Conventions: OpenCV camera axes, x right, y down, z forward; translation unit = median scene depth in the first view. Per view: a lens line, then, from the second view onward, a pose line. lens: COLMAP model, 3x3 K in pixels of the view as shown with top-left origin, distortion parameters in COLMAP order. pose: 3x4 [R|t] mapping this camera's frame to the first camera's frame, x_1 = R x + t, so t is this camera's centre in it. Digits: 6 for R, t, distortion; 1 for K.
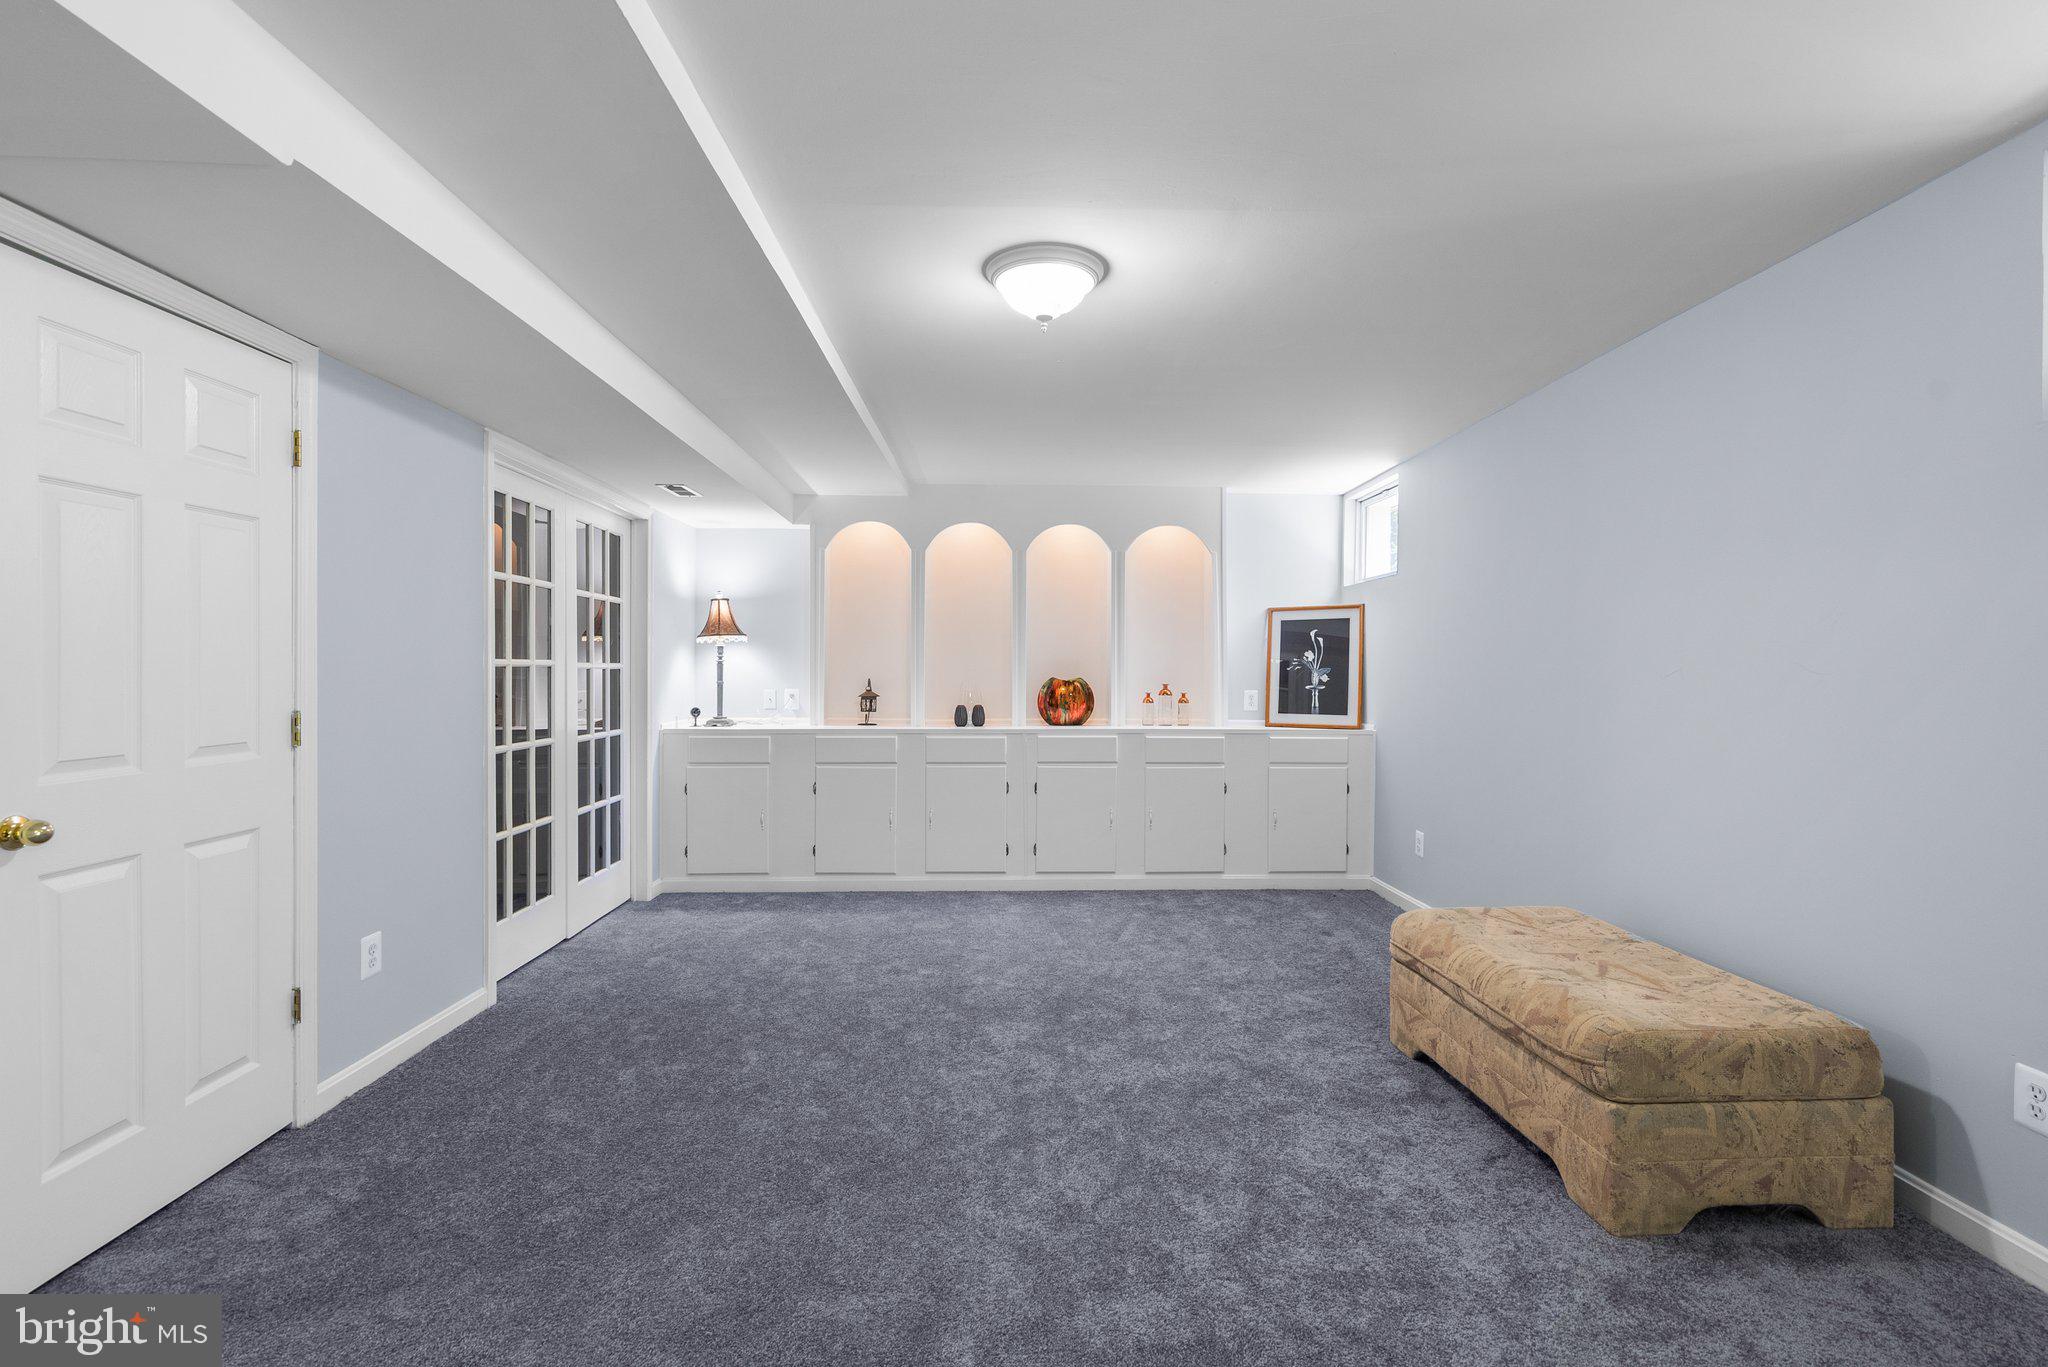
lens RADIAL K [[940.7, 0, 1026.3], [0, 940.7, 674.3], [0, 0, 1]] dist [-0.008651, 0.003294]
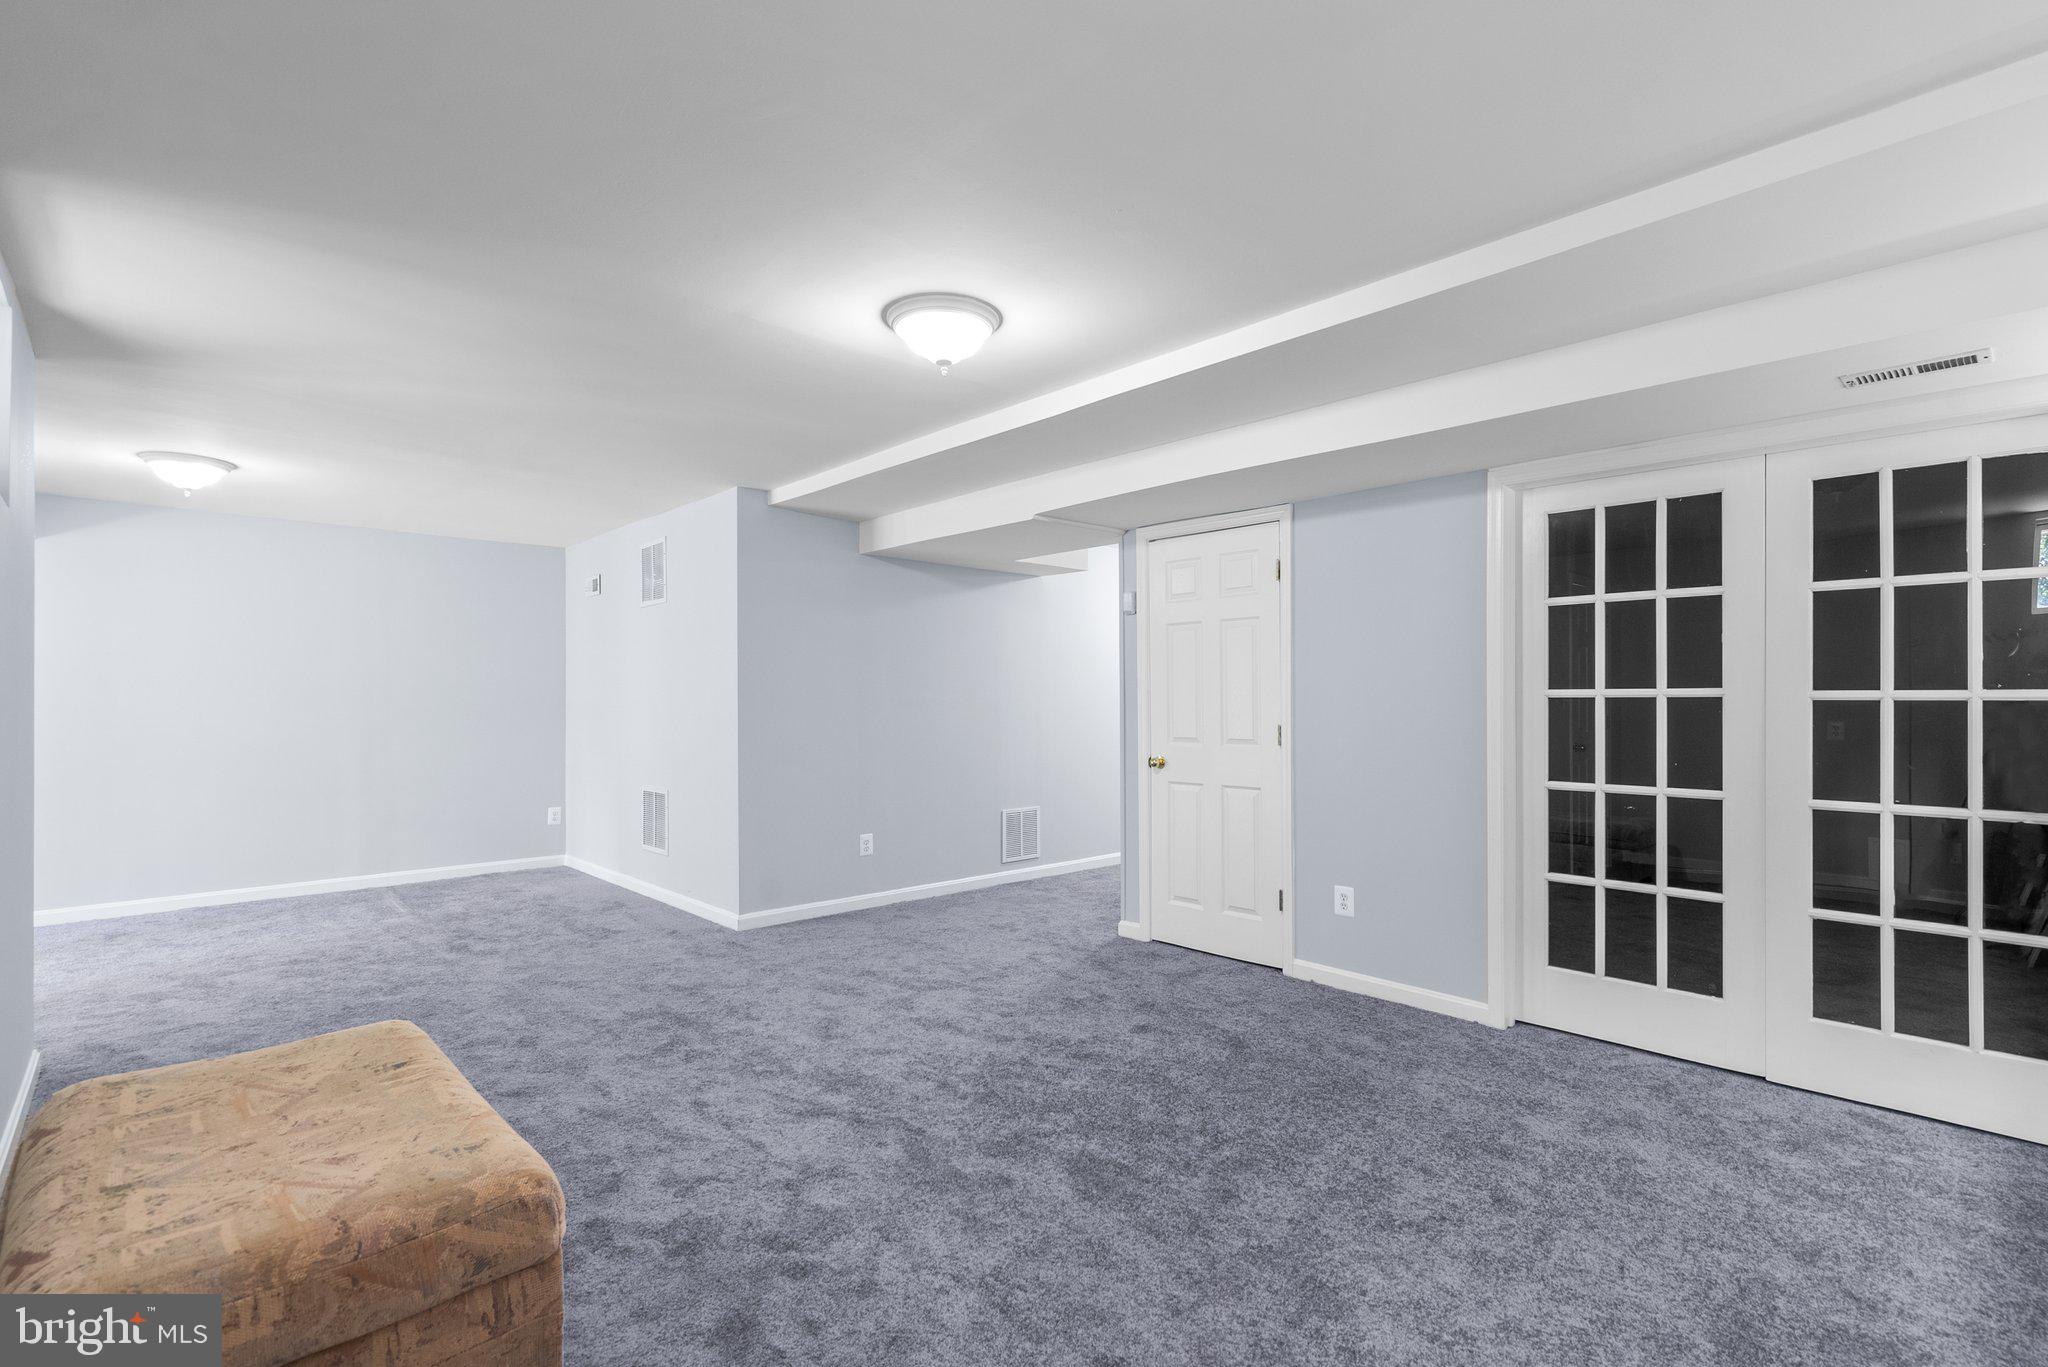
lens RADIAL K [[940.7, 0, 1032.2], [0, 940.7, 694.3], [0, 0, 1]] dist [-0.008651, 0.003294]
pose [[-0.745409, -0.007107, -0.666570, 0.347429], [-0.006354, 0.999973, -0.003557, -0.003389], [0.666577, 0.001584, -0.745434, 1.000309]]
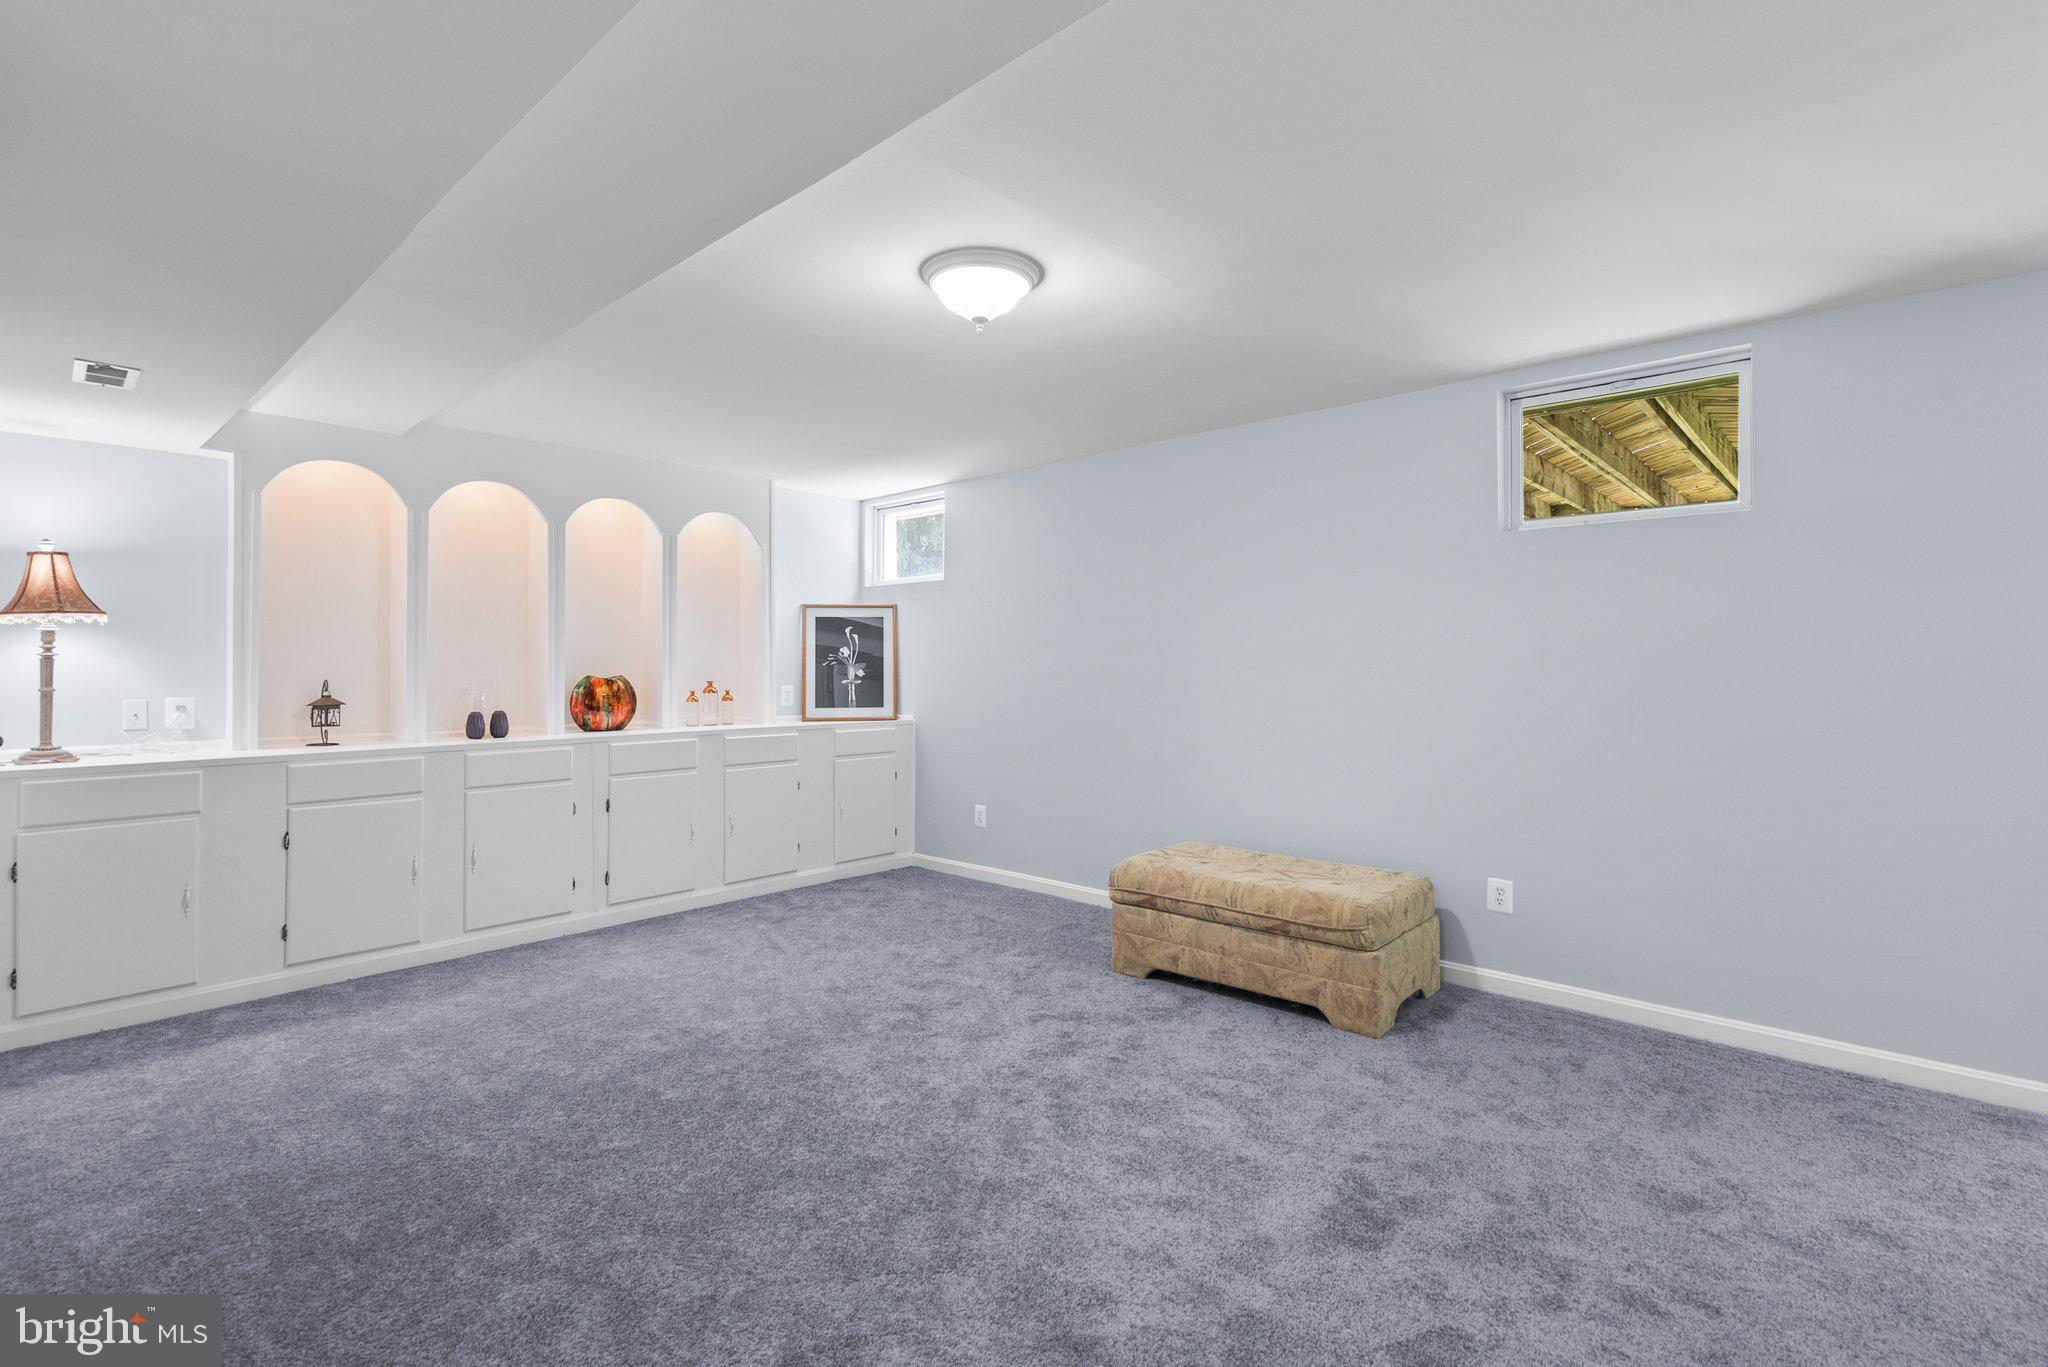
lens RADIAL K [[940.7, 0, 1029.8], [0, 940.7, 654.2], [0, 0, 1]] dist [-0.008651, 0.003294]
pose [[0.698030, 0.004081, 0.716057, -0.359286], [0.006676, 0.999903, -0.012207, -0.003616], [-0.716038, 0.013301, 0.697935, 0.140354]]
